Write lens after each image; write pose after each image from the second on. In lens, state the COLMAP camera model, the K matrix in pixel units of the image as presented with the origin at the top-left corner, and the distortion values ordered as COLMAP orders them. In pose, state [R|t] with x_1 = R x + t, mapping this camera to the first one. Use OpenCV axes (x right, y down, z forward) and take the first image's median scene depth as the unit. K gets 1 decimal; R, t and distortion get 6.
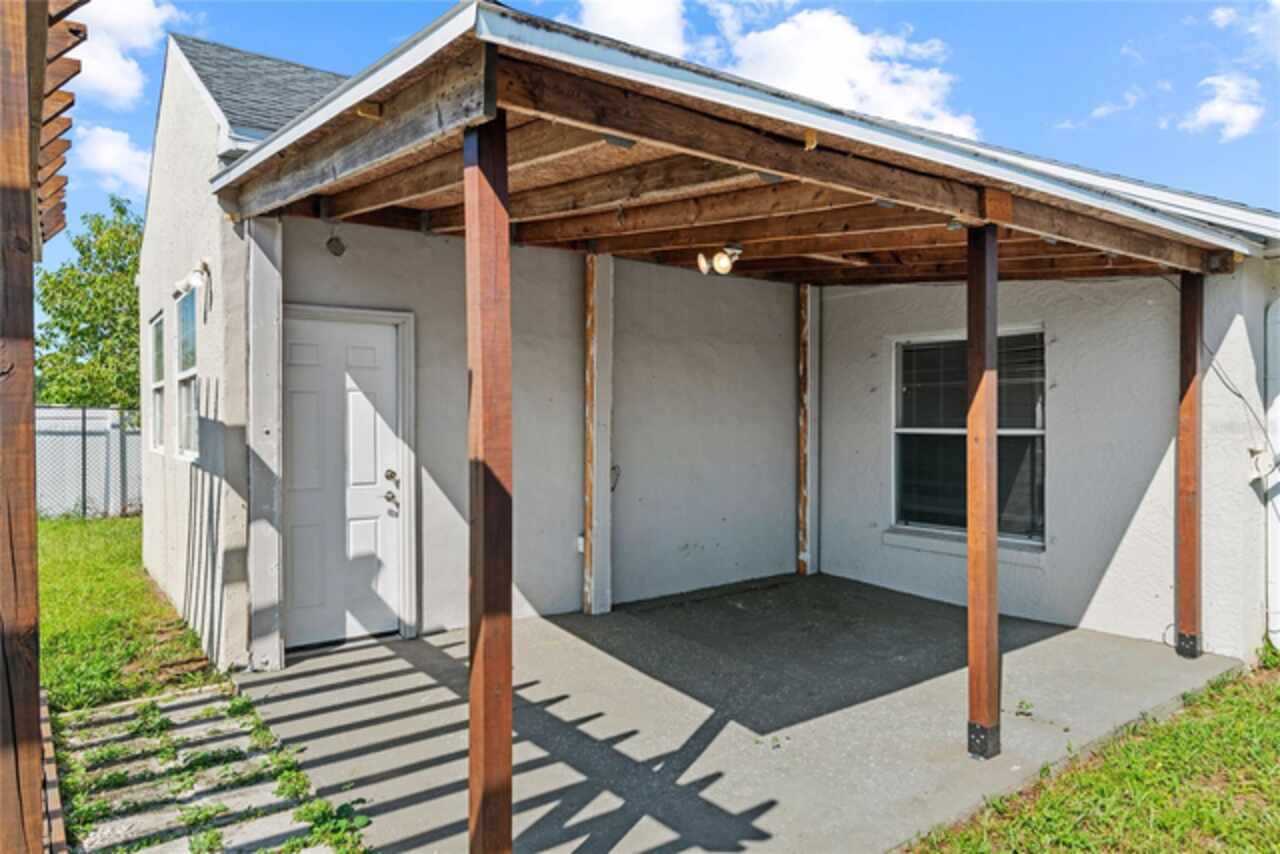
lens RADIAL K [[819.7, 0, 640.0], [0, 819.7, 427.0], [0, 0, 1]] dist [-0.002164, -0.000397]
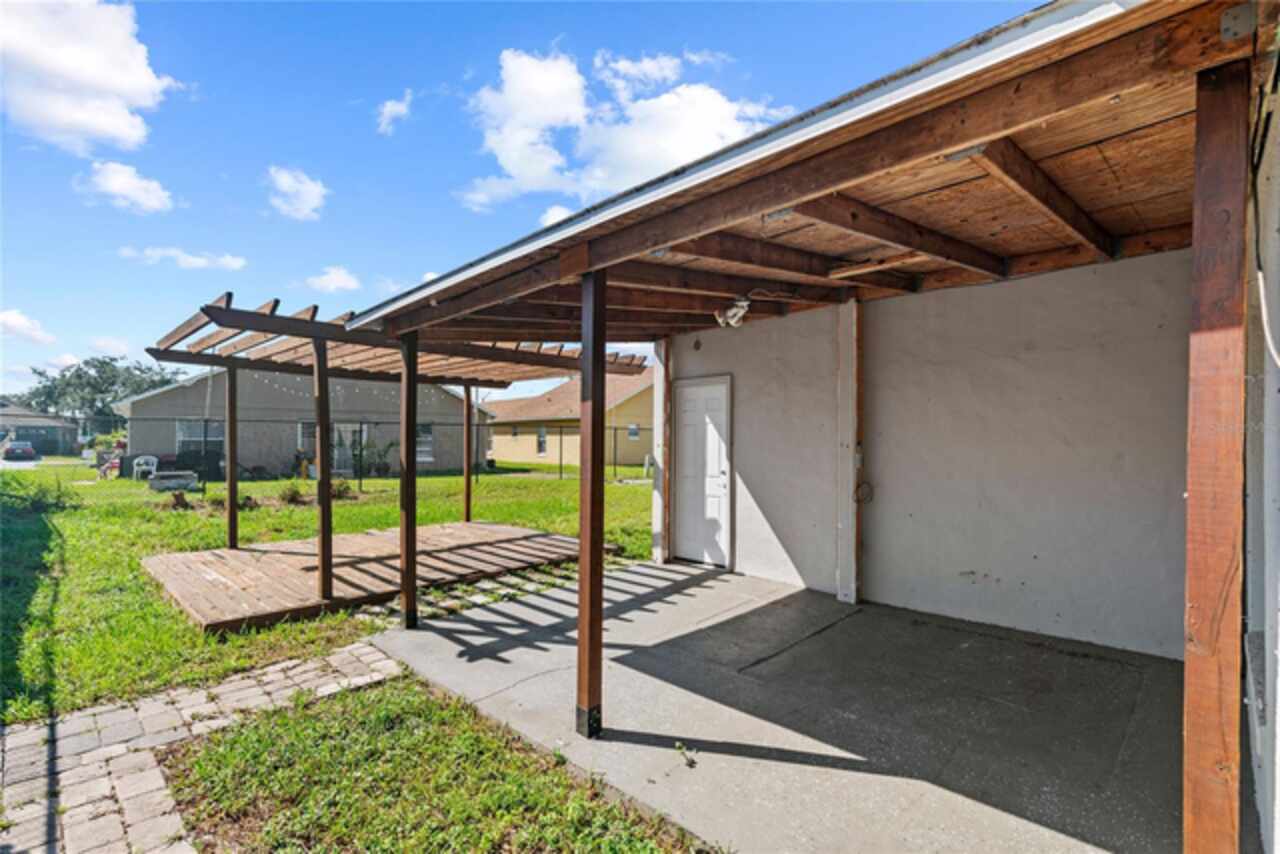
lens RADIAL K [[578.9, 0, 644.4], [0, 578.9, 432.5], [0, 0, 1]] dist [0.002500, 0.000070]
pose [[0.161697, -0.007773, -0.986810, 0.947917], [-0.013578, 0.999857, -0.010101, -0.011212], [0.986747, 0.015032, 0.161568, 0.721963]]
